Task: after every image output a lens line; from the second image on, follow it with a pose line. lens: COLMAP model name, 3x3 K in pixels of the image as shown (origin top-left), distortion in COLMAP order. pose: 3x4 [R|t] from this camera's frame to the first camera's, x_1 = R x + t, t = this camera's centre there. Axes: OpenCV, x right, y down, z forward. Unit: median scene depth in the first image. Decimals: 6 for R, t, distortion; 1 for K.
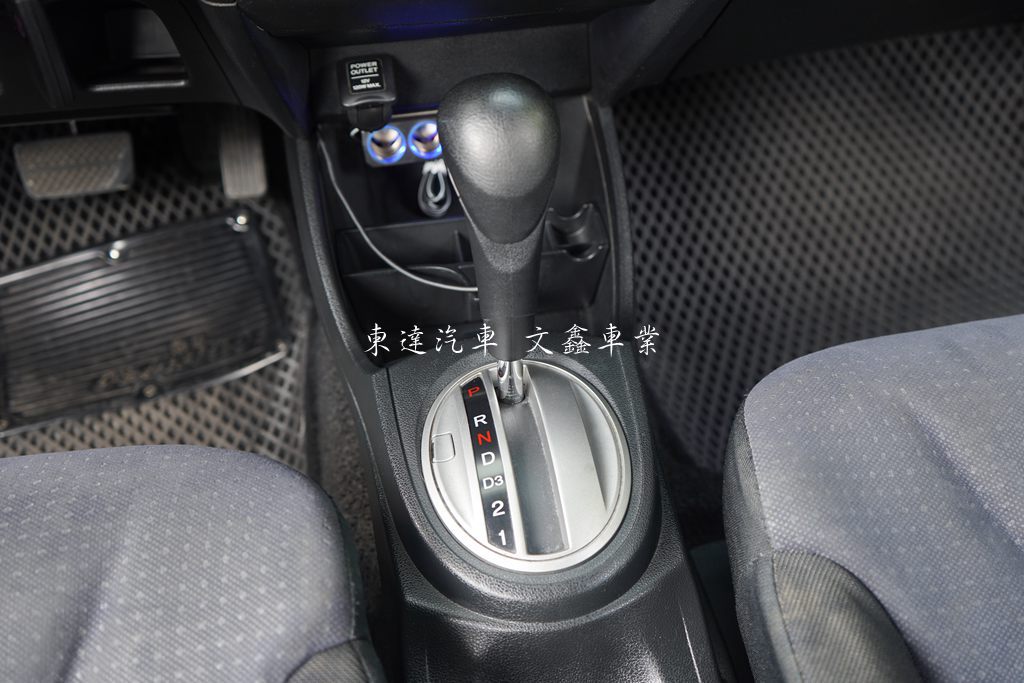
lens RADIAL K [[1009.5, 0, 507.9], [0, 1009.5, 322.8], [0, 0, 1]] dist [0.004339, -0.004875]
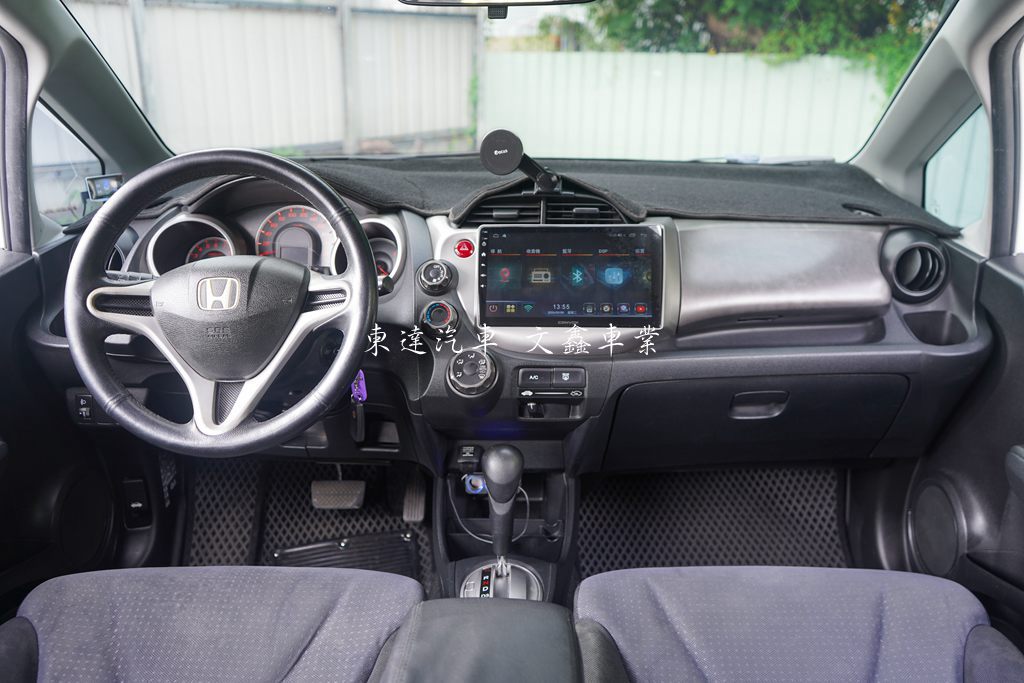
lens RADIAL K [[844.3, 0, 512.0], [0, 844.3, 341.5], [0, 0, 1]] dist [0.011440, 0.003141]
pose [[0.983549, 0.065295, -0.168427, 0.185654], [-0.133850, 0.889559, -0.436771, 0.254895], [0.121307, 0.452130, 0.883665, -0.592803]]
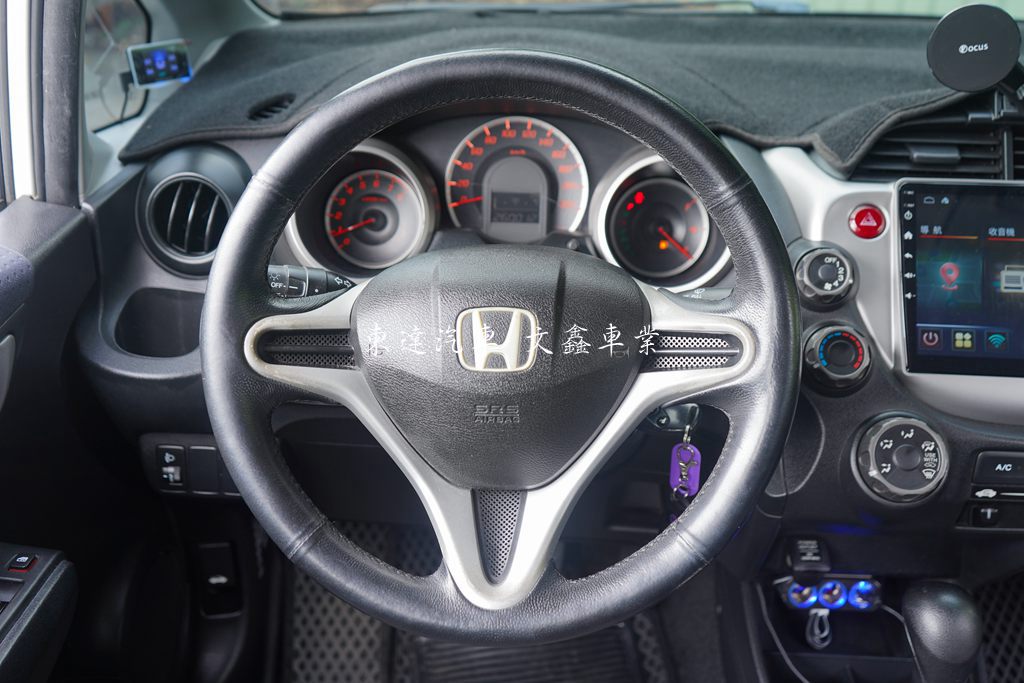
lens RADIAL K [[1093.6, 0, 512.0], [0, 1093.6, 341.5], [0, 0, 1]] dist [0.014644, 0.012658]
pose [[0.977881, 0.110244, -0.177750, -0.195111], [-0.162828, 0.934646, -0.316106, 0.029369], [0.131284, 0.338056, 0.931924, -0.406320]]
